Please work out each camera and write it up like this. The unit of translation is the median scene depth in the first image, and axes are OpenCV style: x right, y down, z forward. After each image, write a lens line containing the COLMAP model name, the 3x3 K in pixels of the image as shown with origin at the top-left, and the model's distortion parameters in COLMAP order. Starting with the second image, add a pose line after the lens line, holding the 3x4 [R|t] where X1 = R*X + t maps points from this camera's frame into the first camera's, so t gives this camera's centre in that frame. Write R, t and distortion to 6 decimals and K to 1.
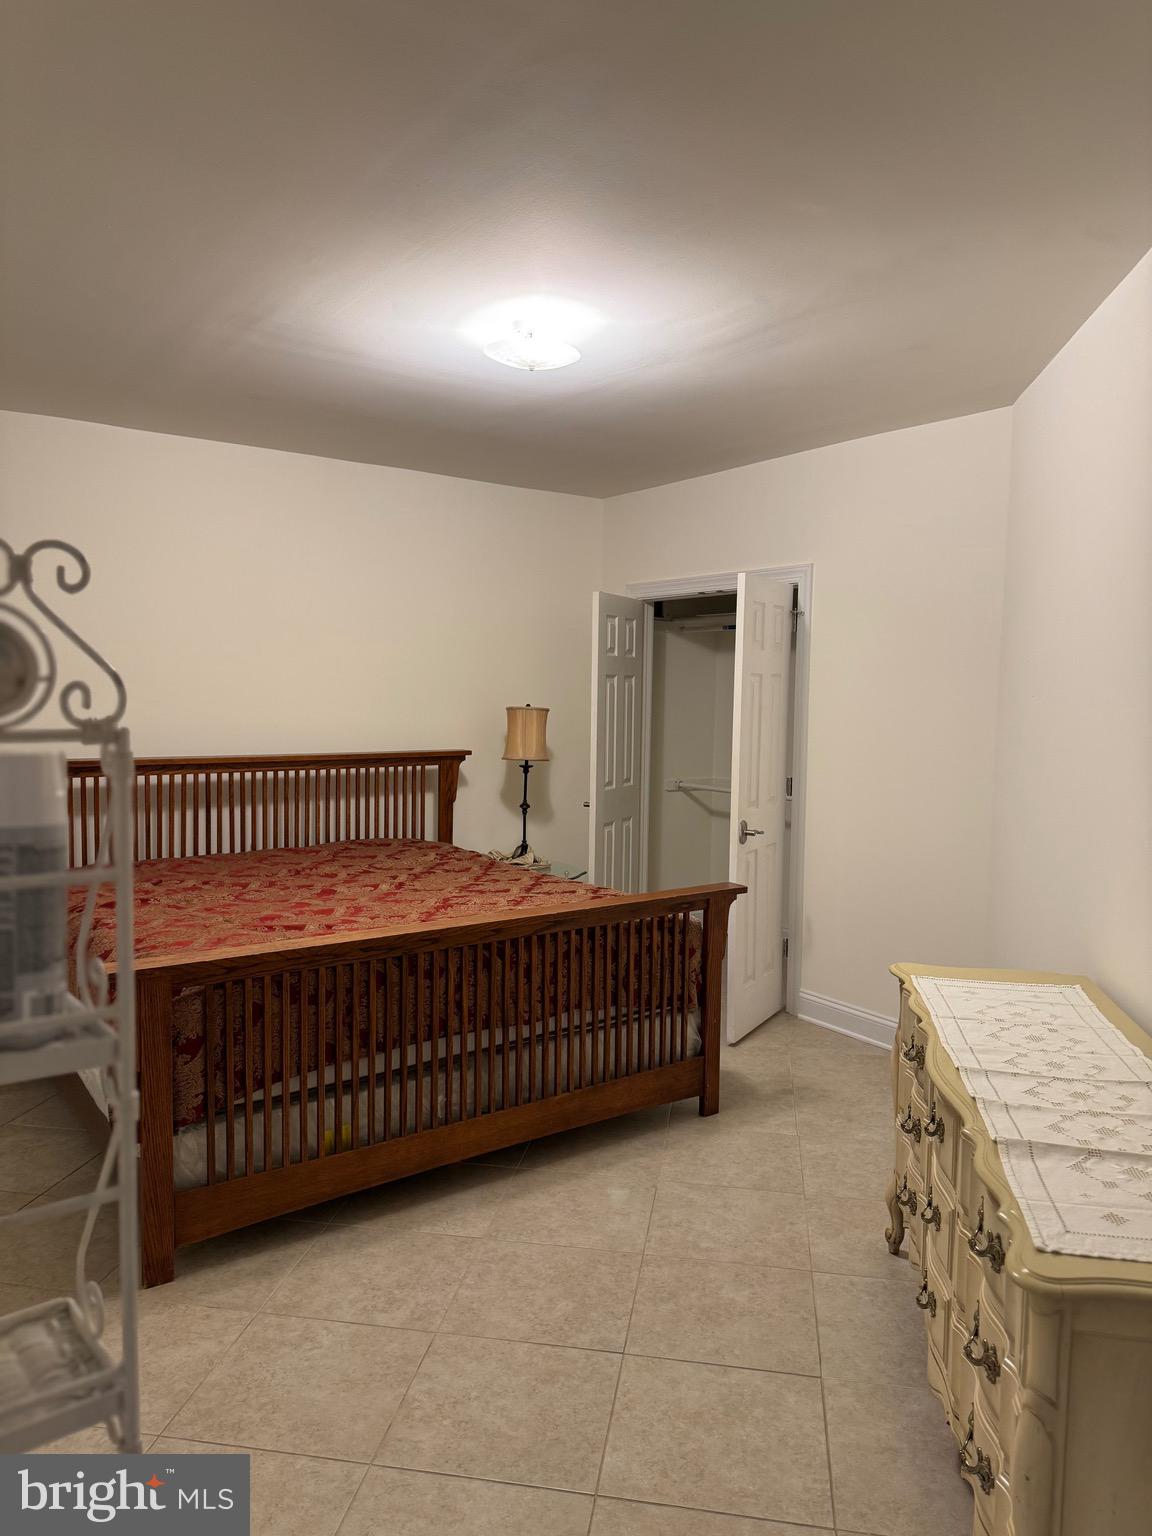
lens RADIAL K [[1083.7, 0, 575.0], [0, 1083.7, 766.3], [0, 0, 1]] dist [0.030025, -0.013923]
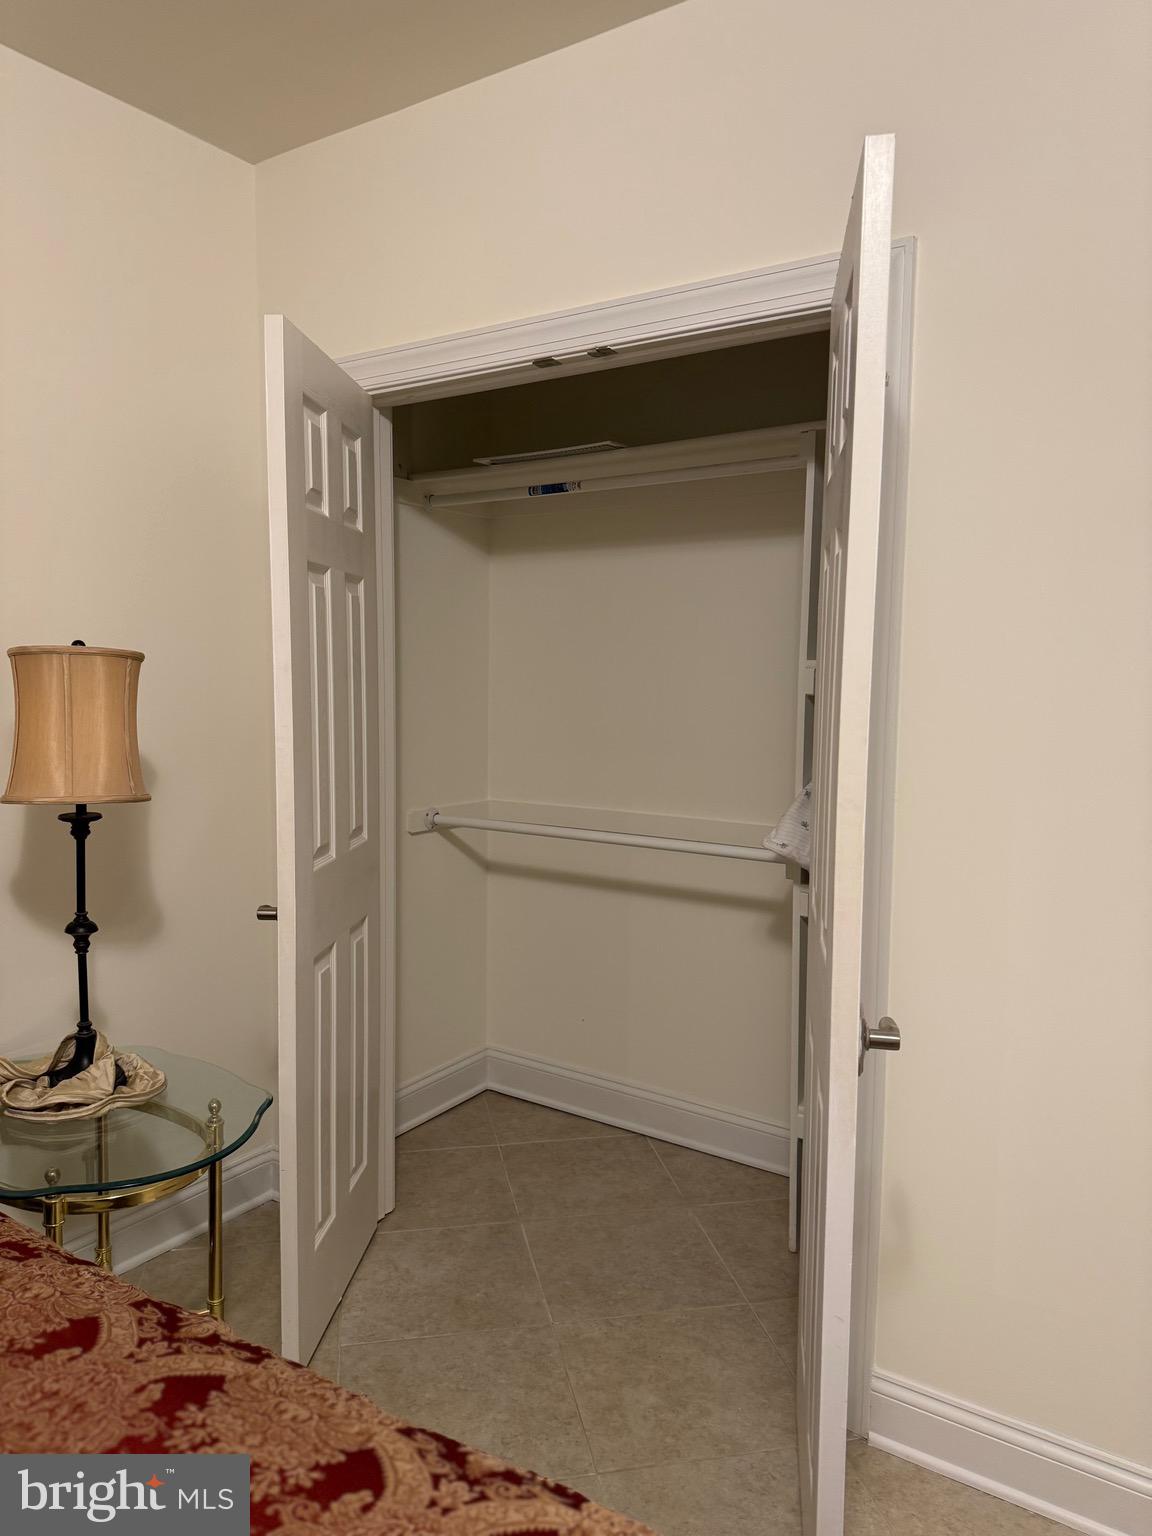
lens RADIAL K [[1083.7, 0, 572.5], [0, 1083.7, 768.5], [0, 0, 1]] dist [0.030025, -0.013923]
pose [[0.934583, -0.038759, 0.353627, -0.020082], [0.030647, 0.999124, 0.028512, -0.021152], [-0.354422, -0.015809, 0.934952, 0.608738]]
